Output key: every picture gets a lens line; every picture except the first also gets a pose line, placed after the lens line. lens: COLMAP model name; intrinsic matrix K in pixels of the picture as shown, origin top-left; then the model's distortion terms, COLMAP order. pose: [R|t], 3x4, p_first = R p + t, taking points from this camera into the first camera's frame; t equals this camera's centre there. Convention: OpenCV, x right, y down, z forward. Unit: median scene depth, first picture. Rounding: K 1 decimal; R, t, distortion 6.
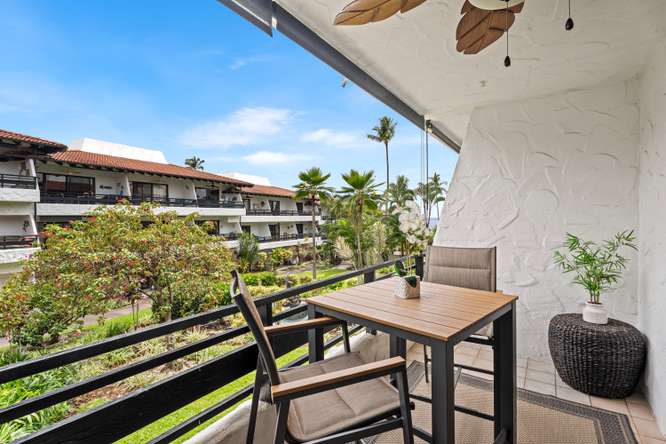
lens RADIAL K [[320.8, 0, 315.5], [0, 320.8, 224.4], [0, 0, 1]] dist [-0.010554, -0.001923]
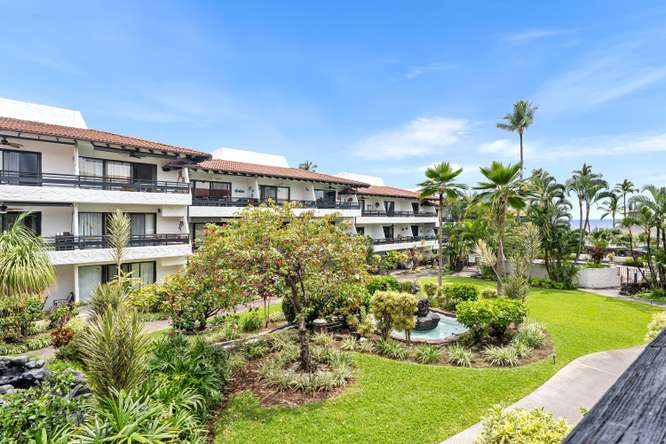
lens RADIAL K [[320.8, 0, 311.6], [0, 320.8, 220.8], [0, 0, 1]] dist [-0.010554, -0.001923]
pose [[0.946333, 0.000368, -0.323194, -0.060550], [-0.006213, 0.999835, -0.017053, 0.003403], [0.323134, 0.018146, 0.946179, 0.031753]]
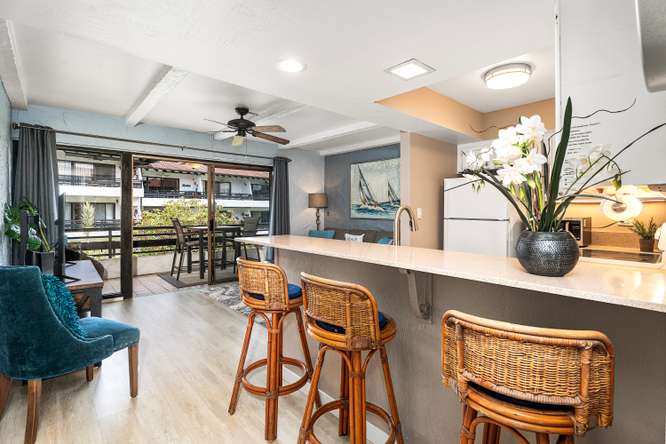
lens RADIAL K [[320.8, 0, 306.0], [0, 320.8, 214.5], [0, 0, 1]] dist [-0.010554, -0.001923]
pose [[0.967258, 0.012601, -0.253481, 0.175272], [-0.014076, 0.999893, -0.004003, 0.004684], [0.253403, 0.007440, 0.967332, -0.180675]]
